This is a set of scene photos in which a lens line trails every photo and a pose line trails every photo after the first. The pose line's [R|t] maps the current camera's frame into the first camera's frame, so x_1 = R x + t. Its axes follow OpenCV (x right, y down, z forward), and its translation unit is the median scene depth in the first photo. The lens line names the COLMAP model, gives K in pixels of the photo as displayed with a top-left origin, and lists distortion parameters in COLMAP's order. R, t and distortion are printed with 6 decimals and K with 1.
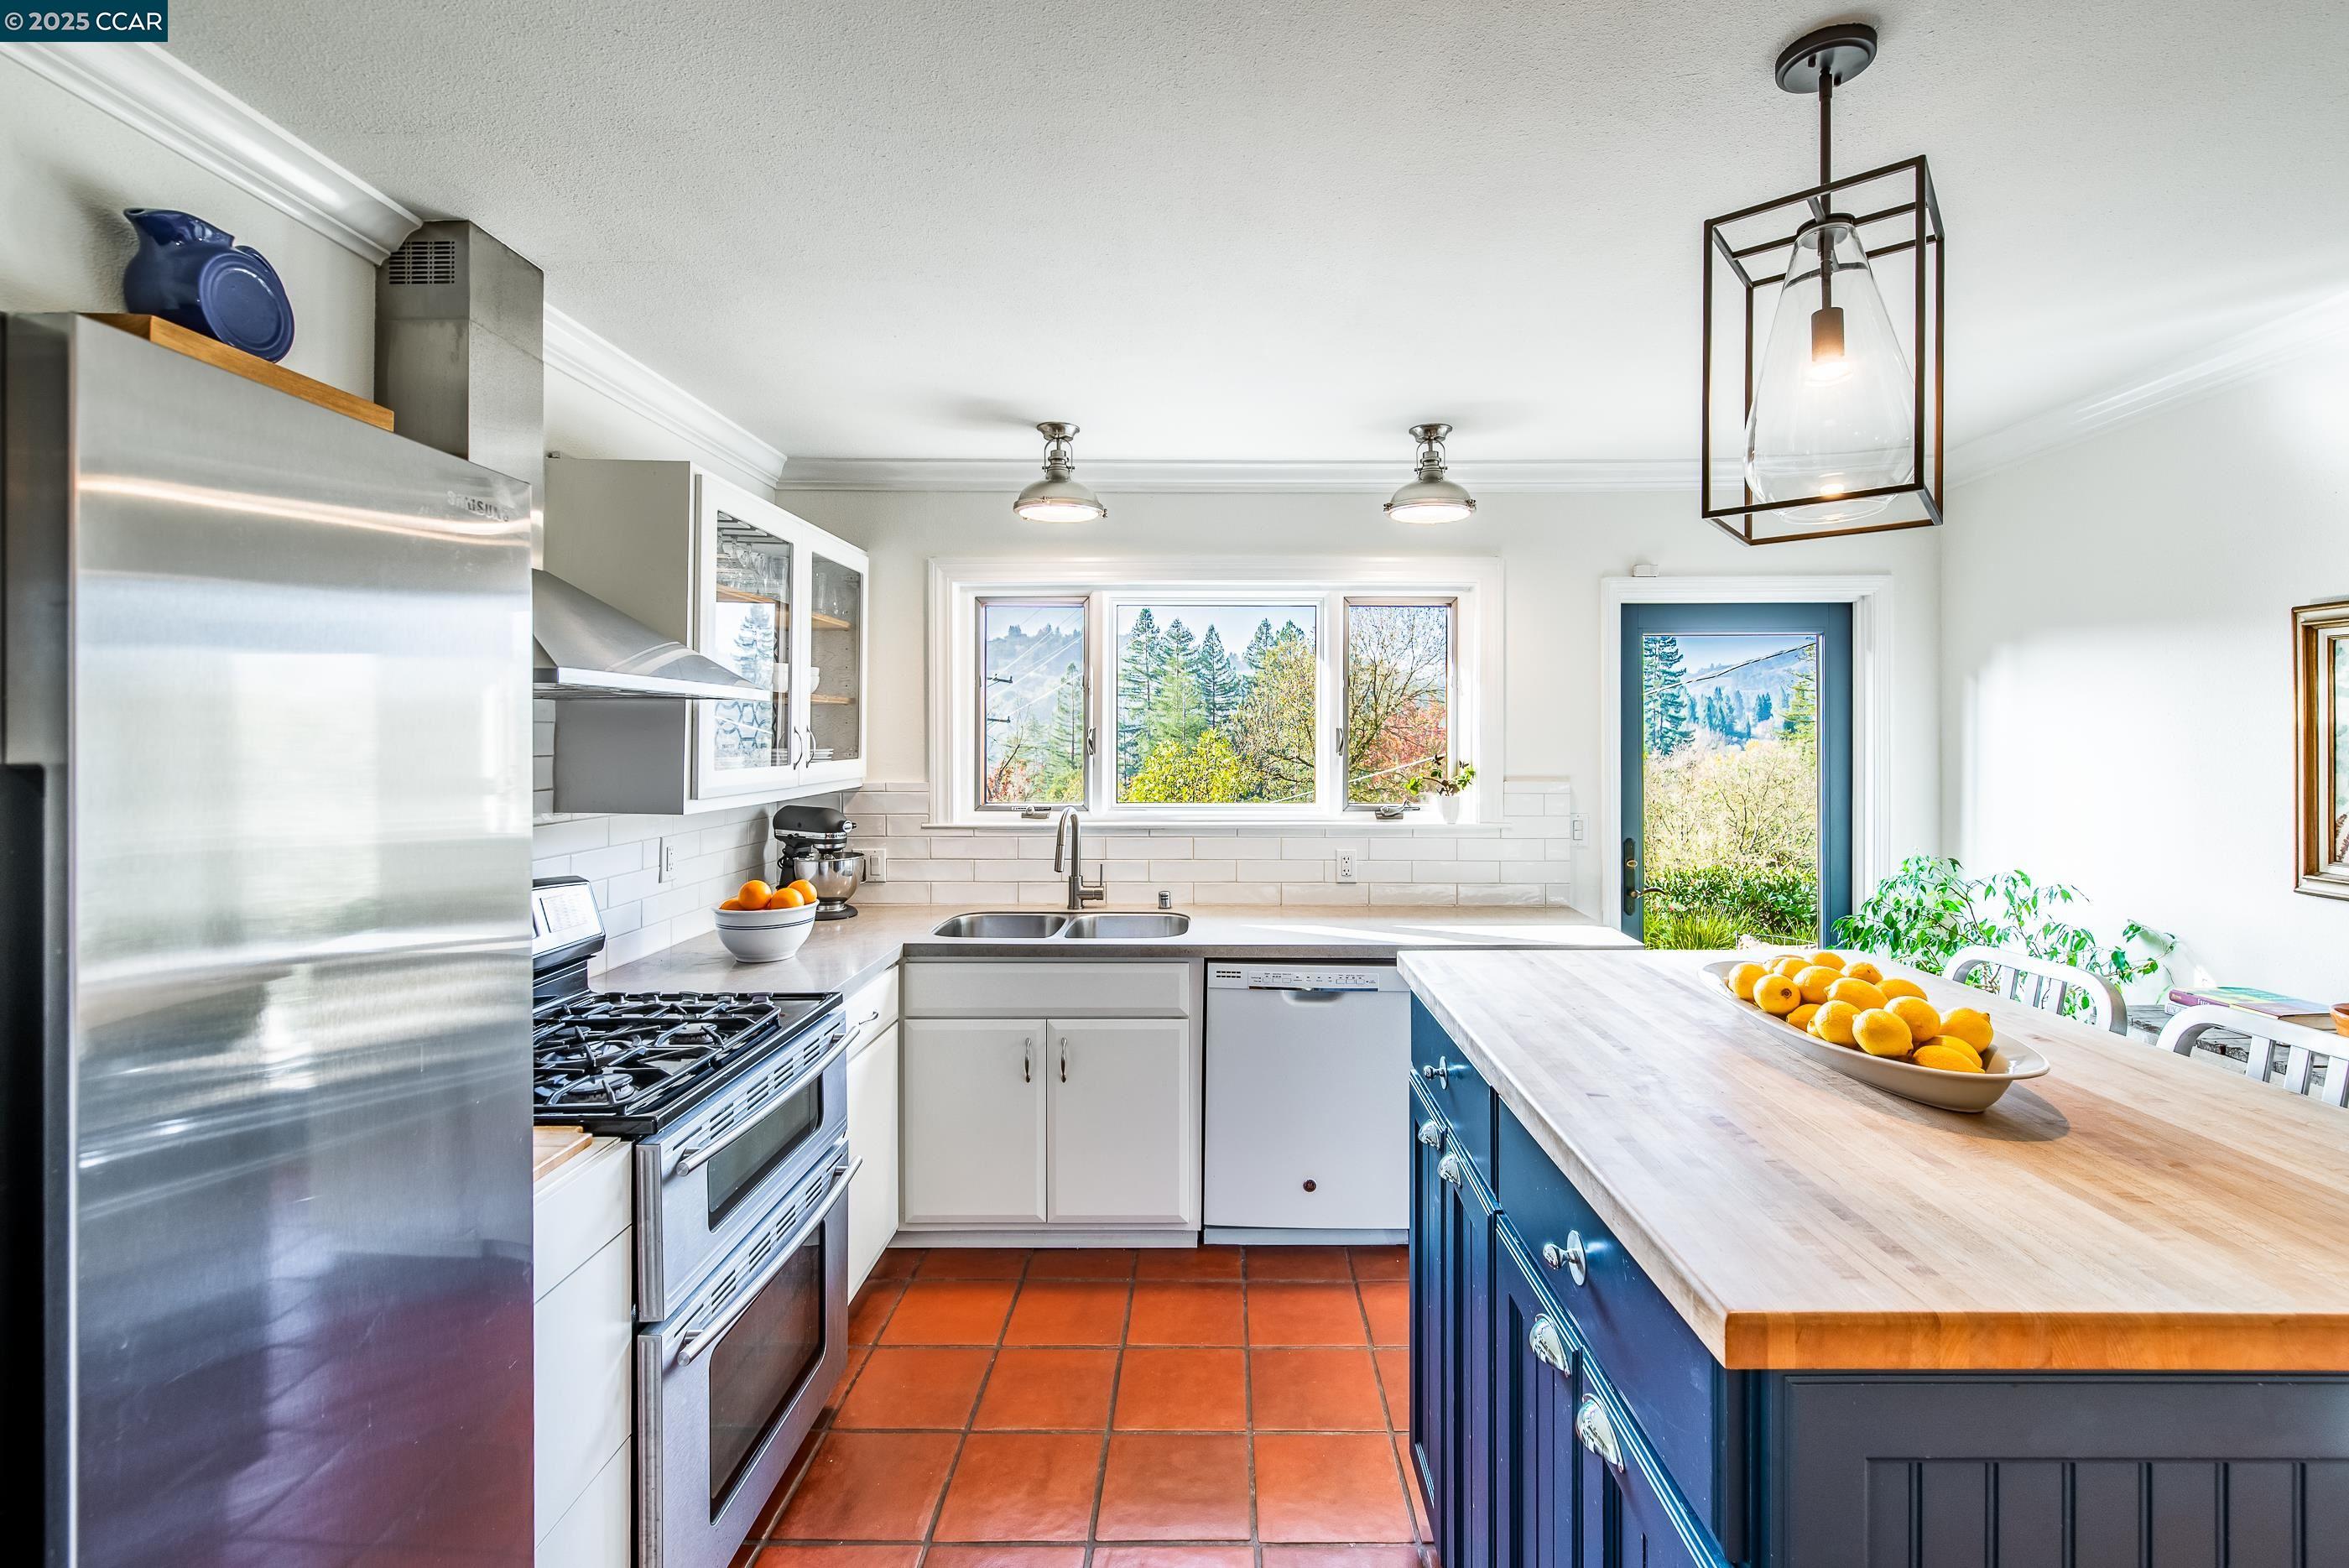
lens RADIAL K [[1019.9, 0, 1182.4], [0, 1019.9, 736.0], [0, 0, 1]] dist [-0.000324, 0.000183]
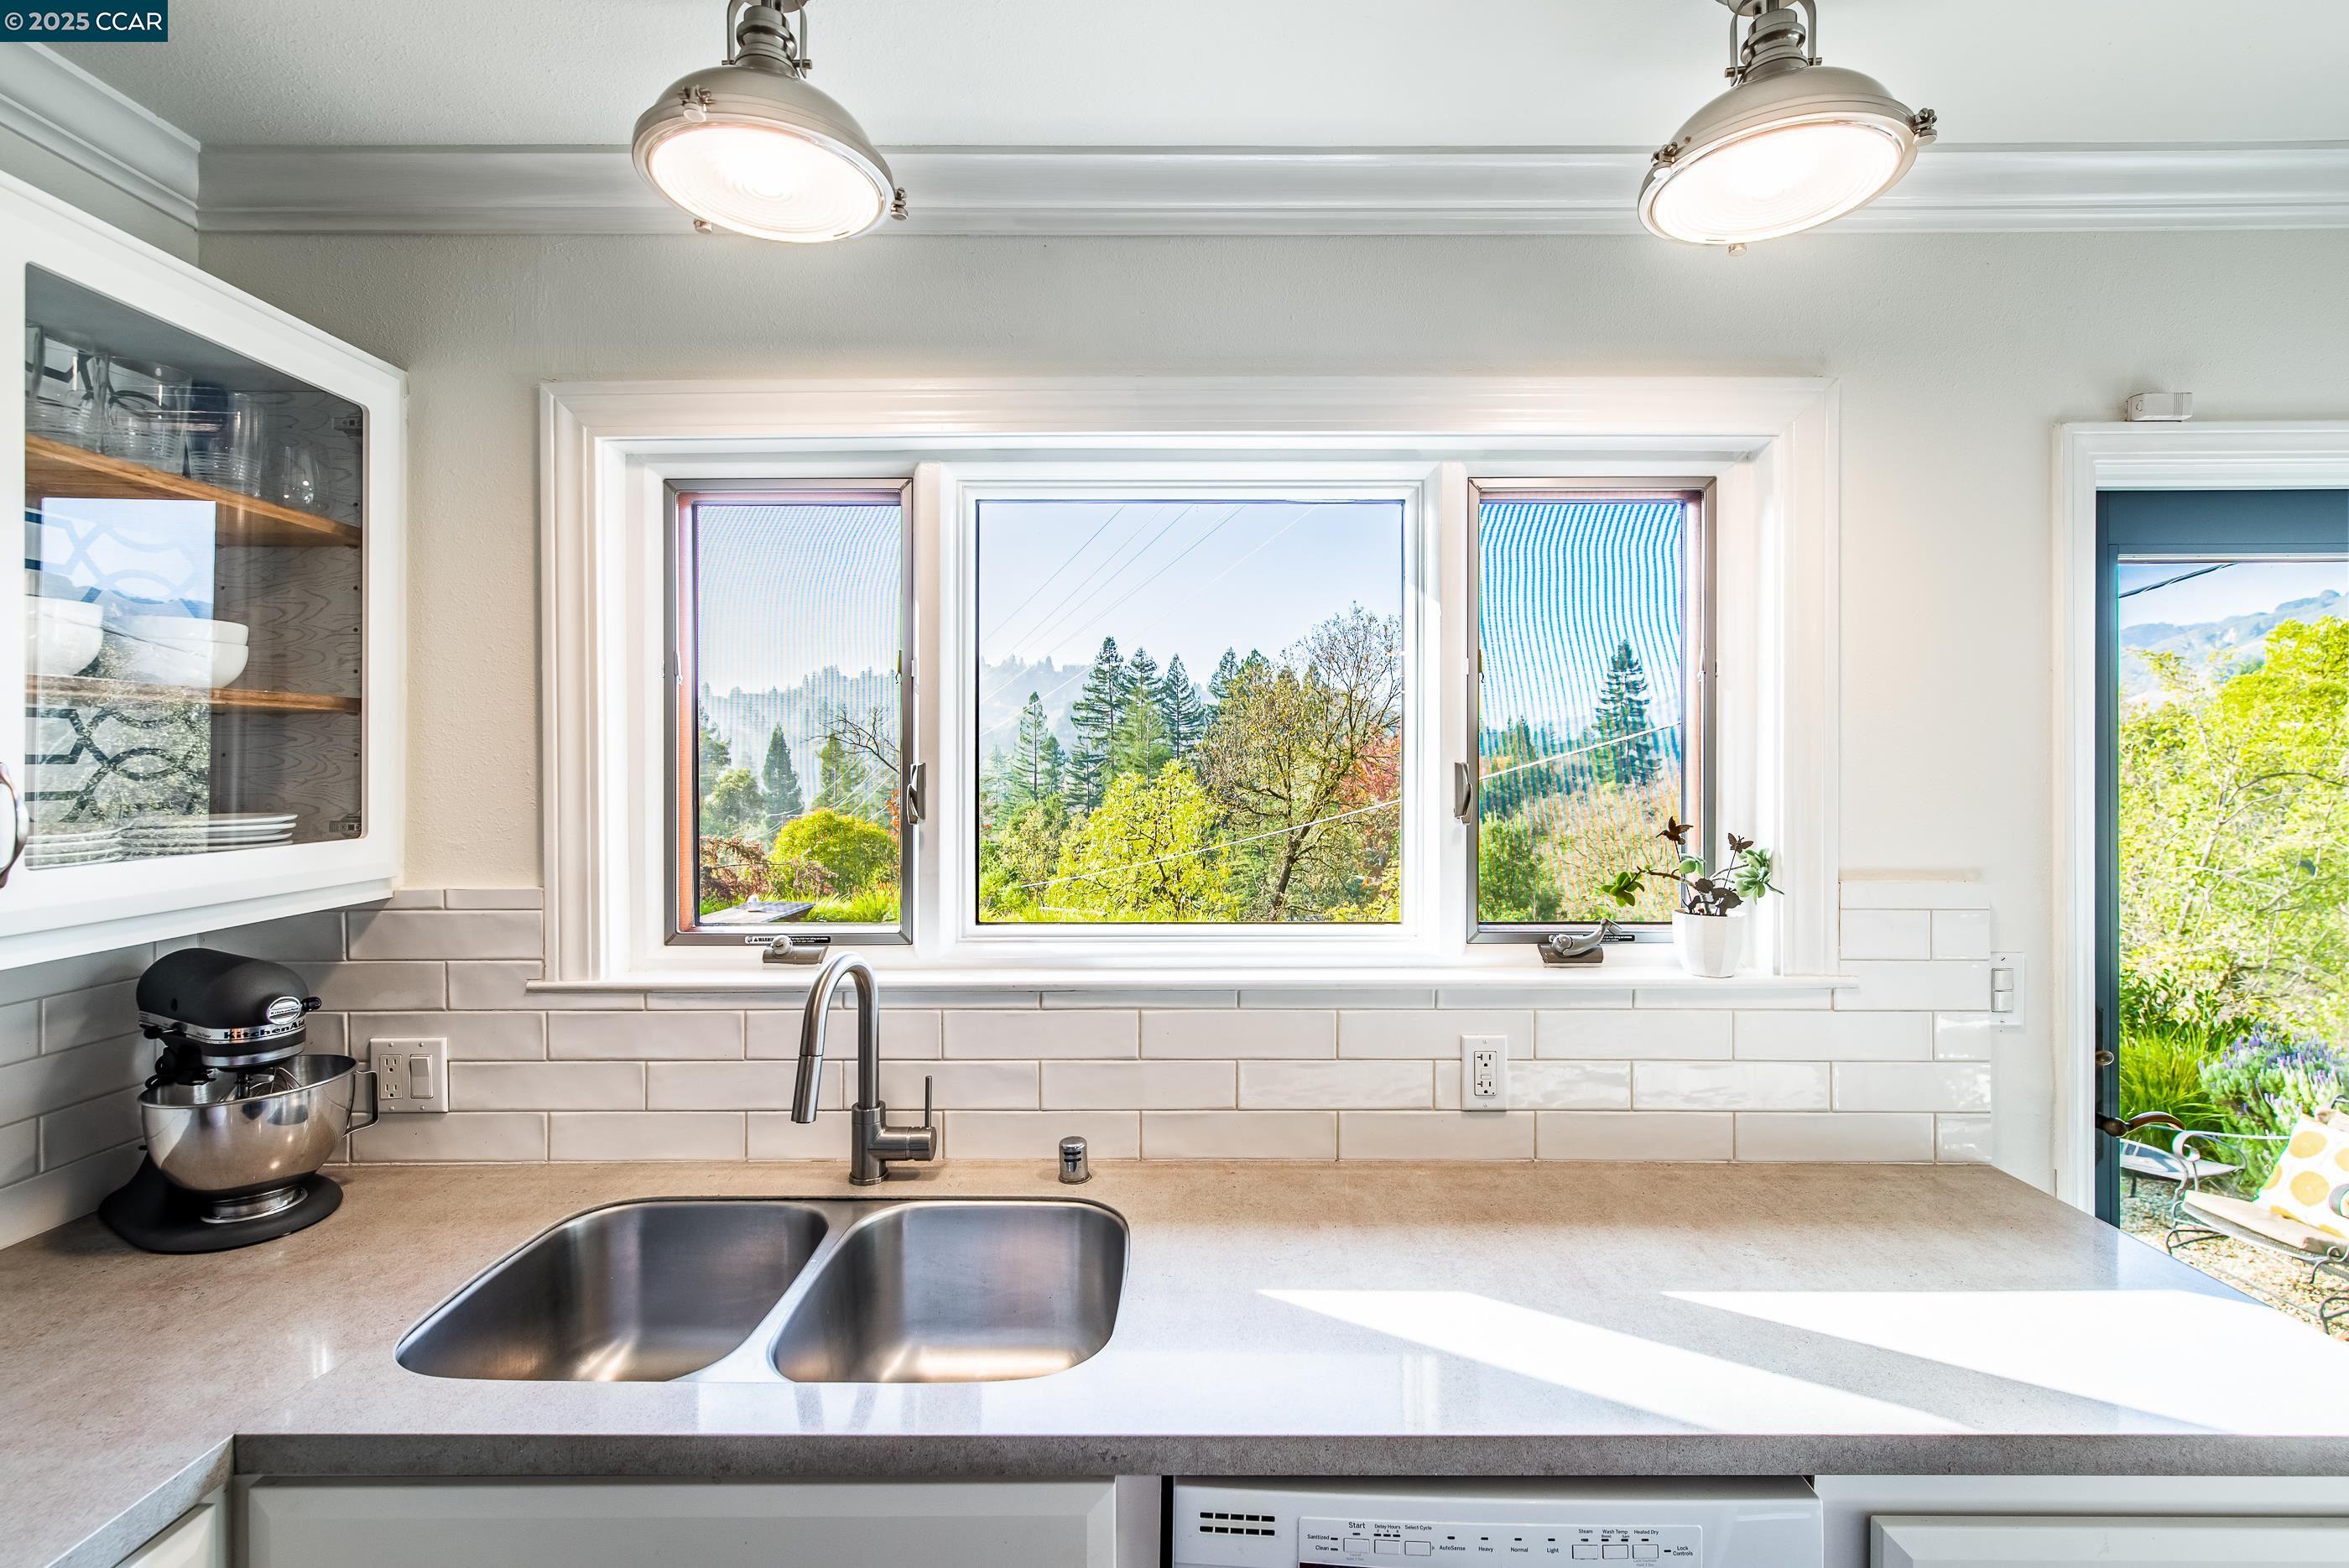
lens RADIAL K [[993.5, 0, 1174.1], [0, 993.5, 762.1], [0, 0, 1]] dist [-0.000280, 0.000005]
pose [[0.999634, -0.003245, 0.026874, 0.014049], [0.003339, 0.999989, -0.003439, -0.006922], [-0.026863, 0.003527, 0.999633, 0.562911]]
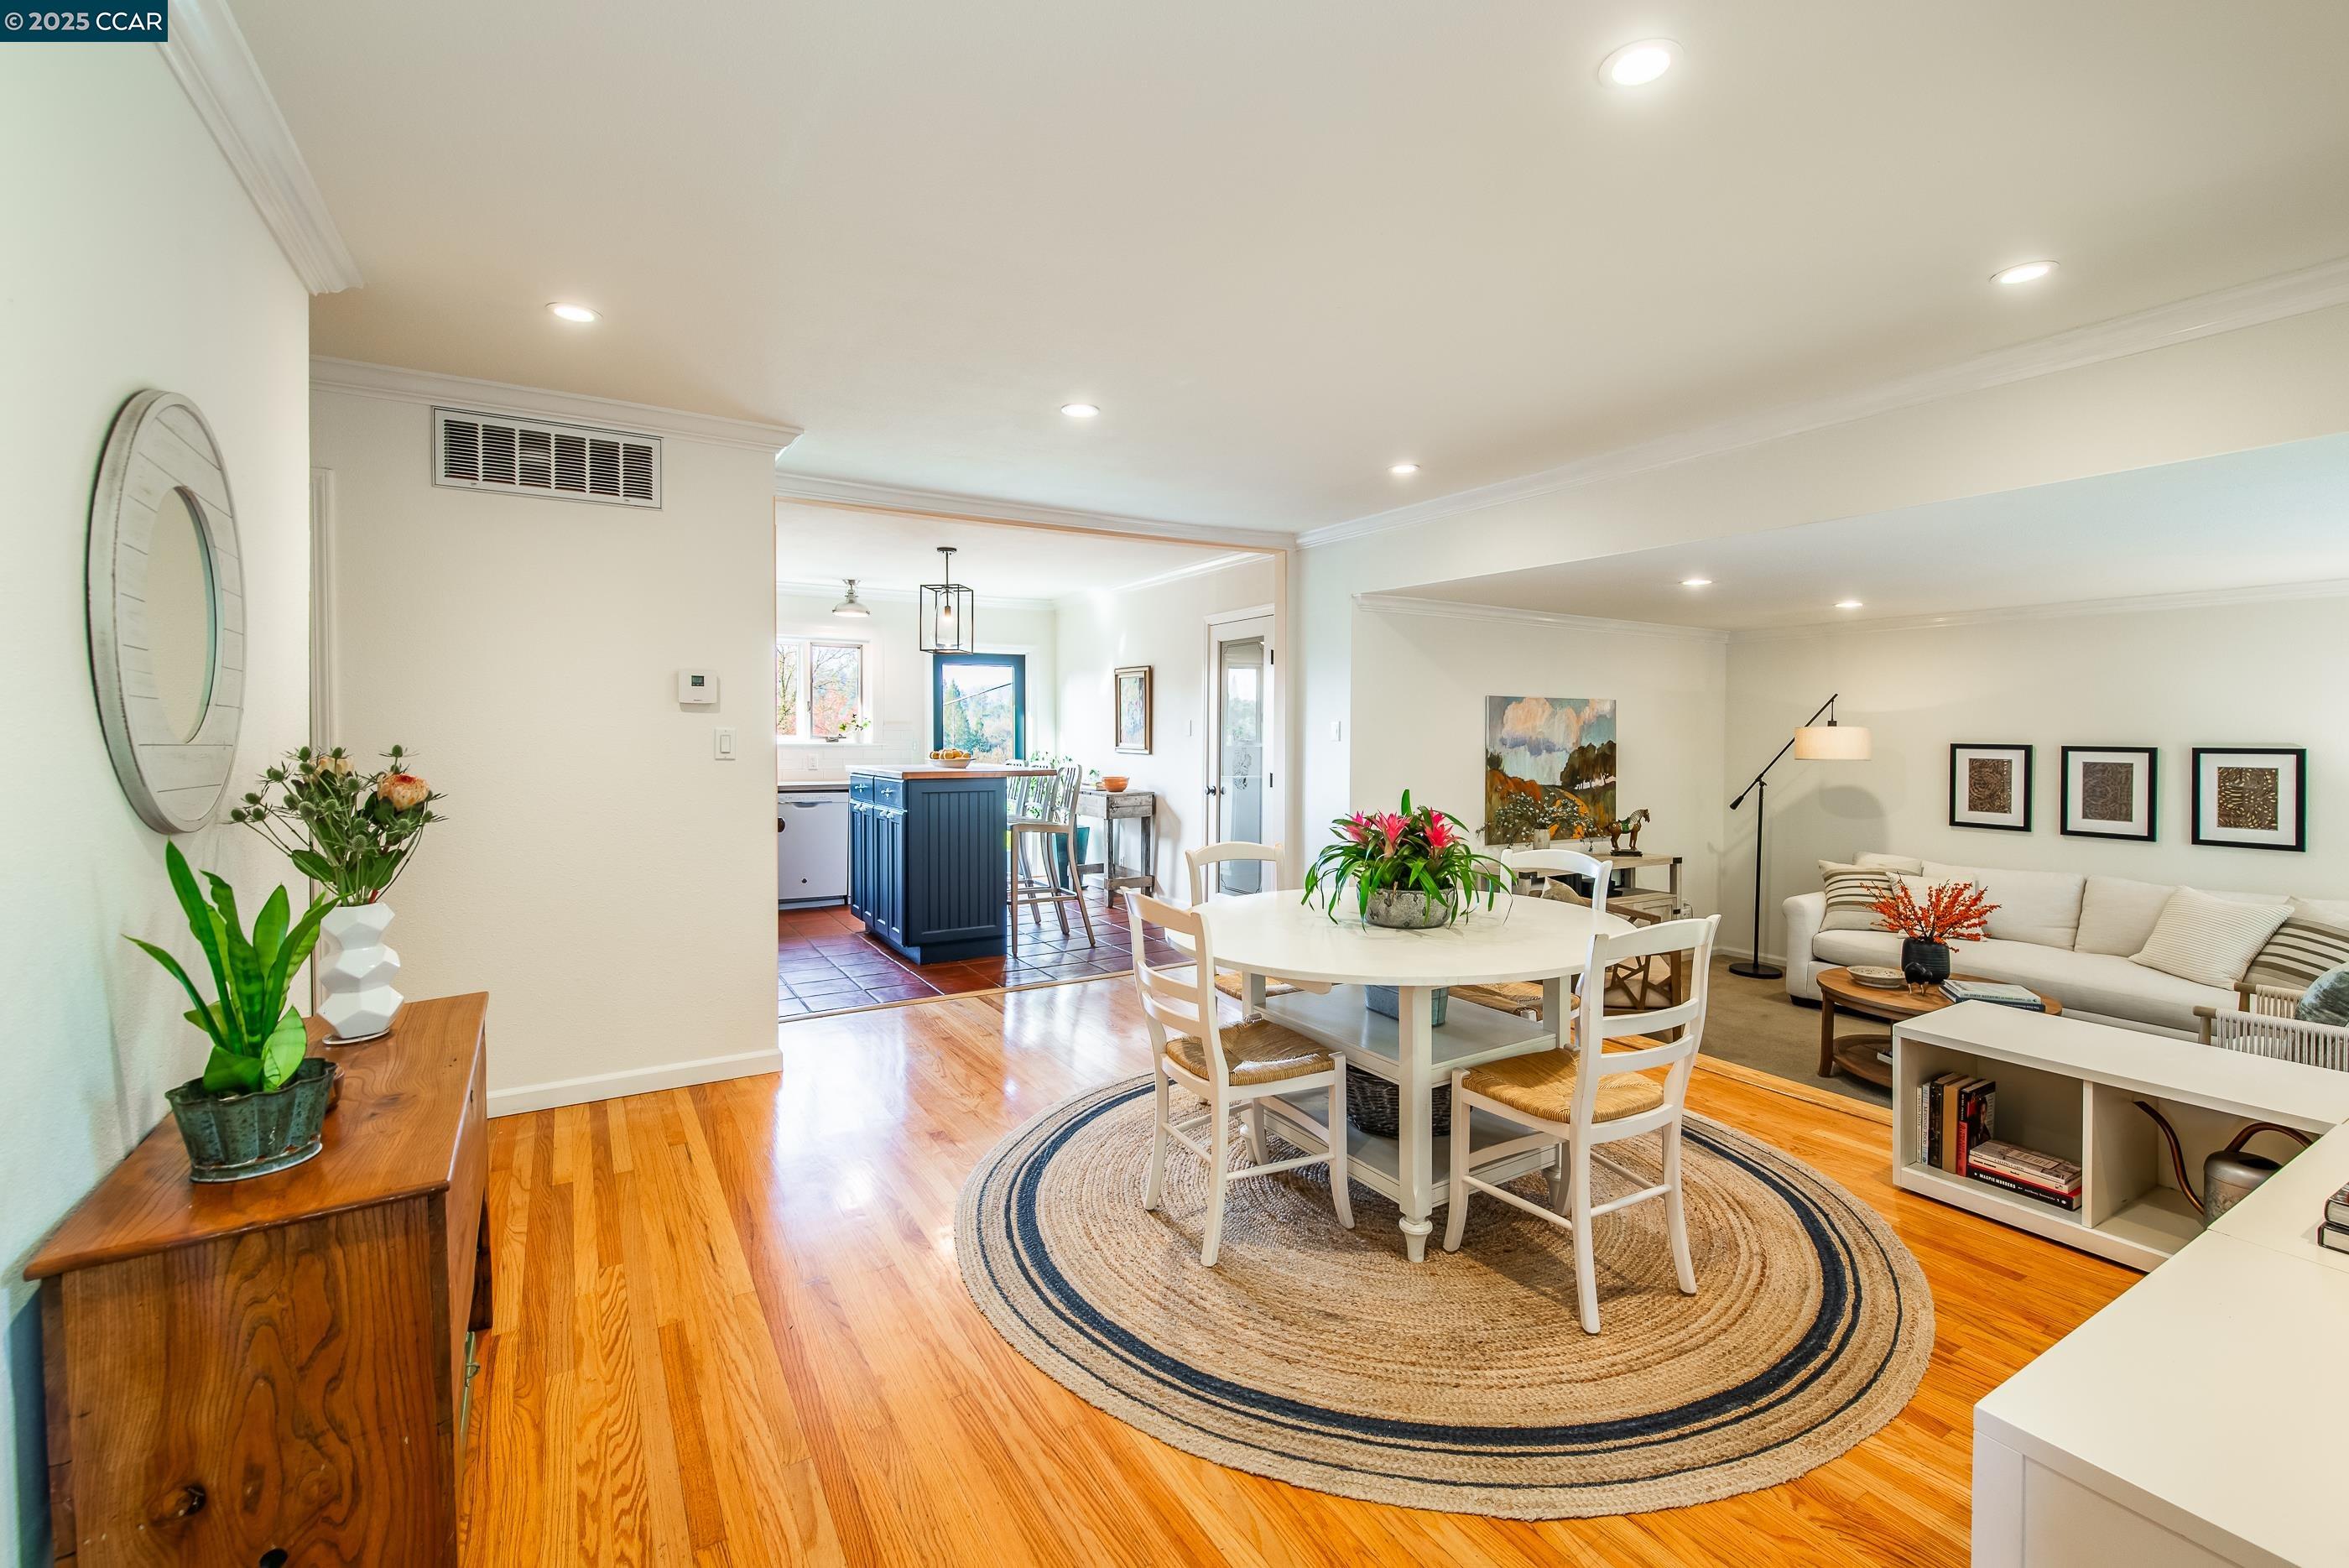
lens RADIAL K [[1019.9, 0, 1182.4], [0, 1019.9, 736.0], [0, 0, 1]] dist [-0.000324, 0.000183]
pose [[0.840496, -0.006356, 0.541781, -0.365317], [-0.002069, 0.999886, 0.014940, 0.033004], [-0.541815, -0.013678, 0.840387, -1.310567]]
